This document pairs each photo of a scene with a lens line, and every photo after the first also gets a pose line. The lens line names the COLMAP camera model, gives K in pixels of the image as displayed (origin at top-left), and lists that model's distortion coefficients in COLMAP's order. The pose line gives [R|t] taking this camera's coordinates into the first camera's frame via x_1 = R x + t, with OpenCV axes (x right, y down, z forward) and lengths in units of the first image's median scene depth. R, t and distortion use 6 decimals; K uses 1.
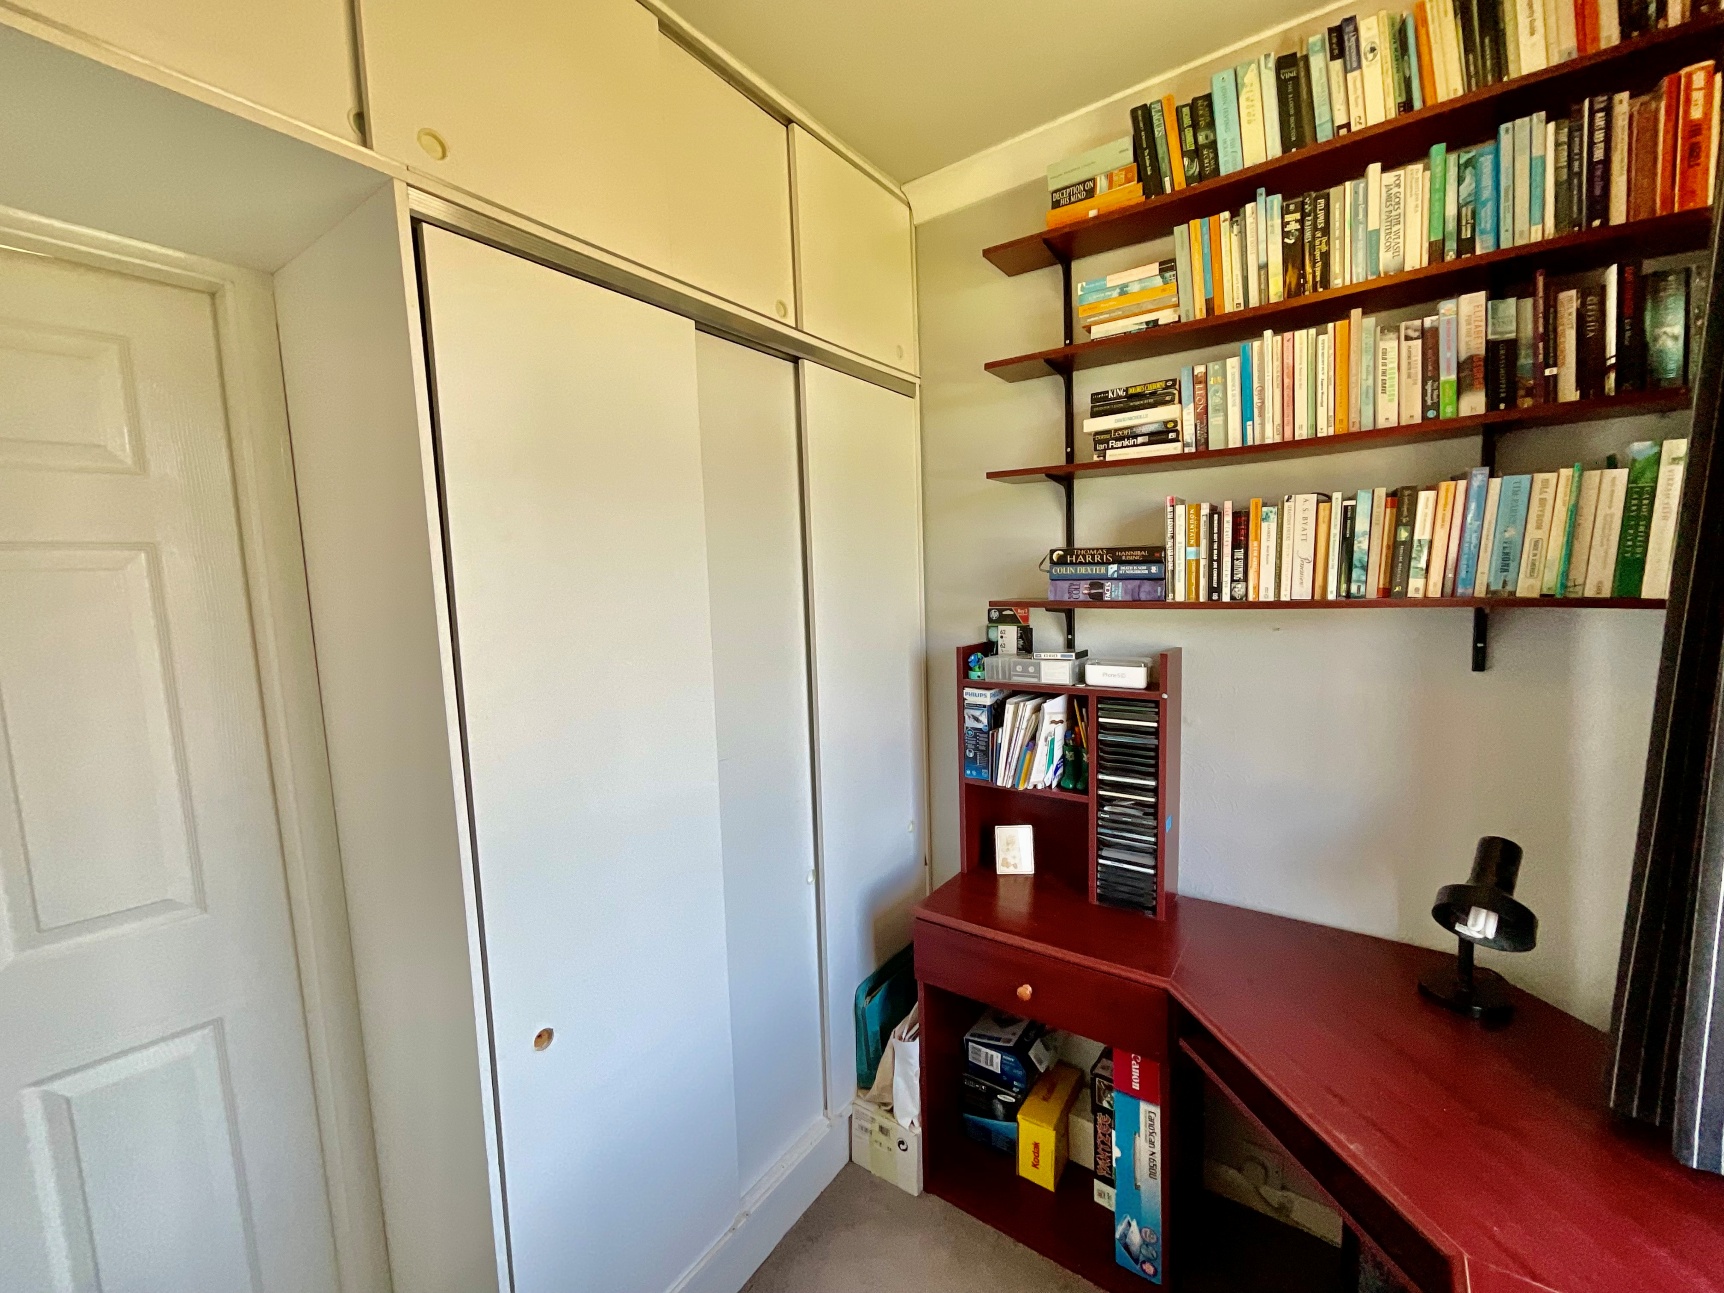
lens RADIAL K [[703.9, 0, 865.3], [0, 703.9, 654.8], [0, 0, 1]] dist [-0.003899, 0.005820]
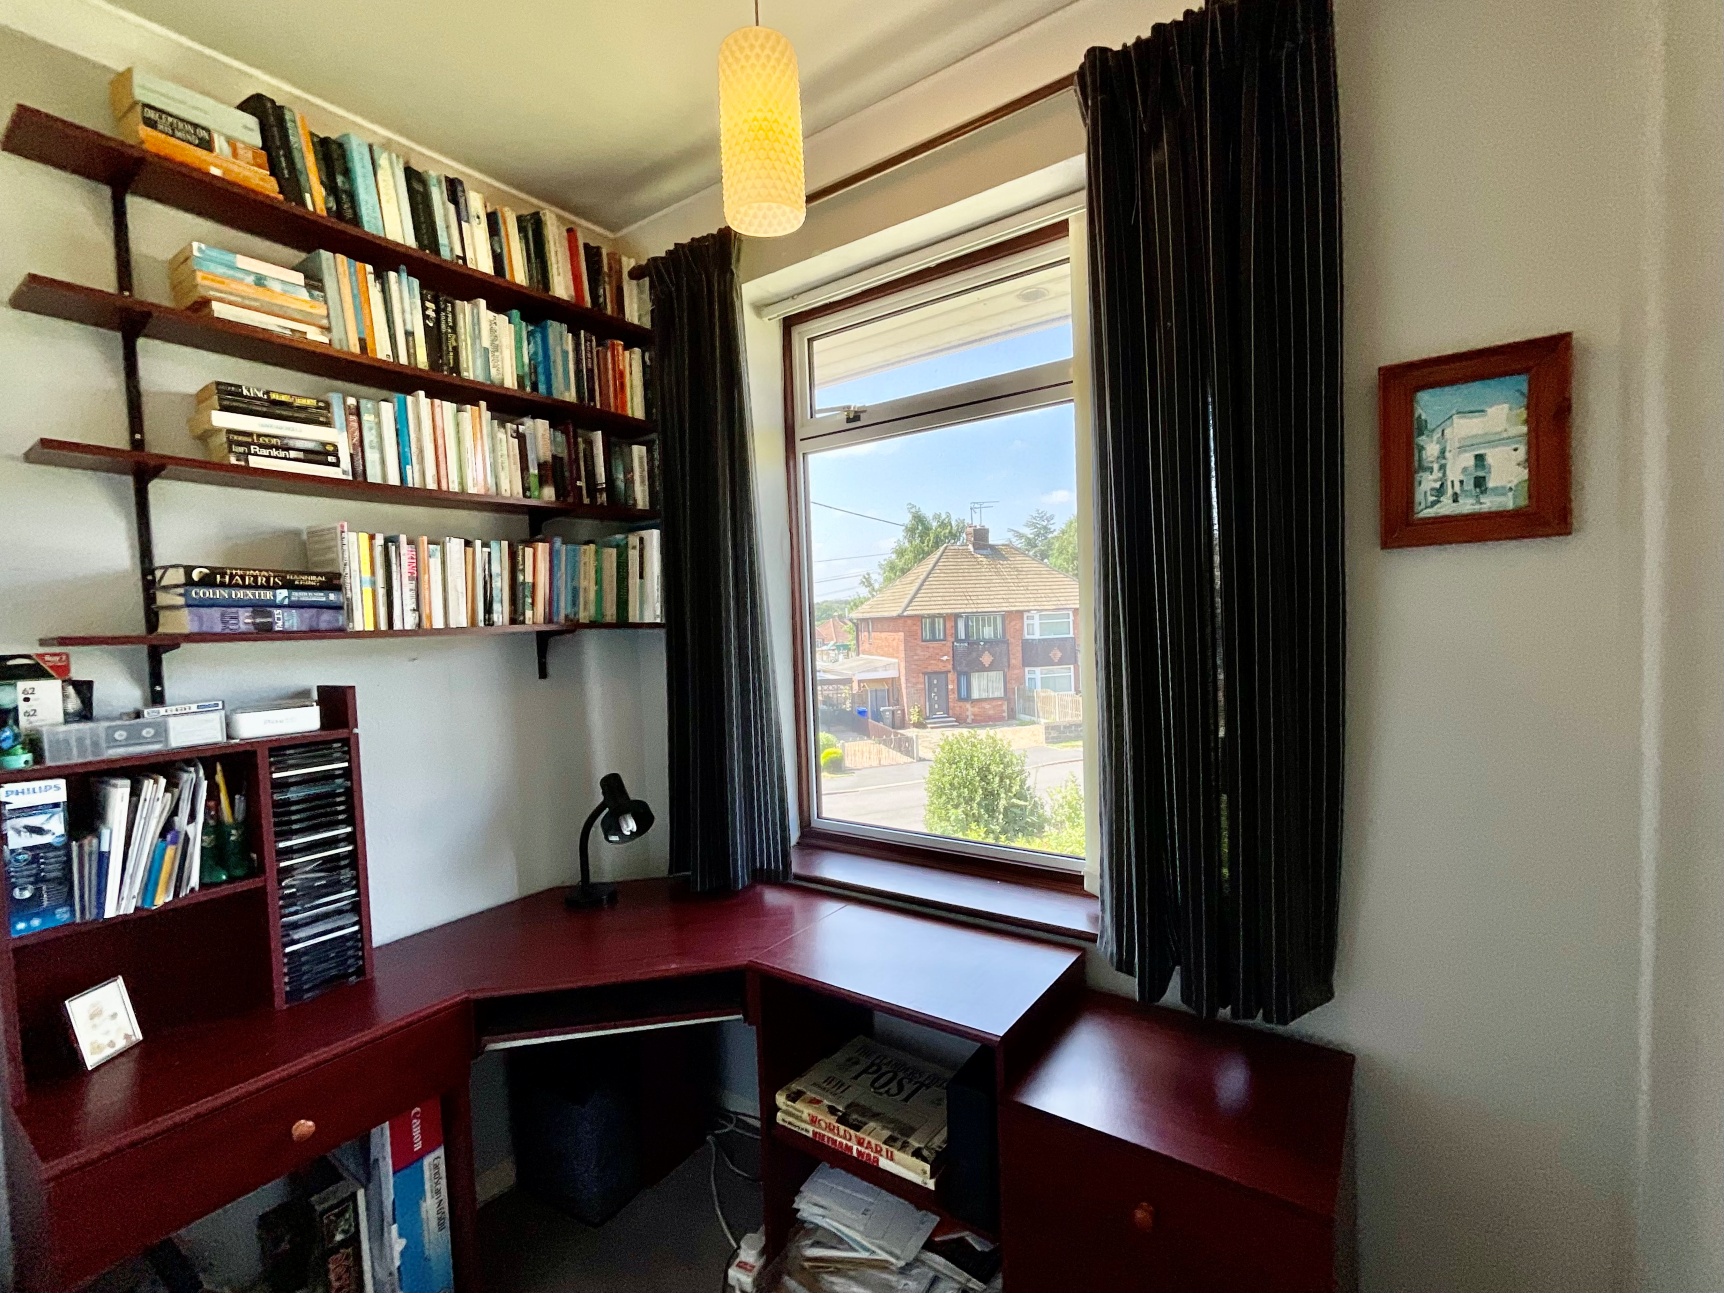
lens RADIAL K [[702.7, 0, 872.7], [0, 702.7, 644.2], [0, 0, 1]] dist [0.001696, 0.000863]
pose [[0.019039, -0.014386, 0.999715, -0.512502], [0.142543, 0.989722, 0.011527, 0.032196], [-0.989606, 0.142283, 0.020894, 0.286777]]
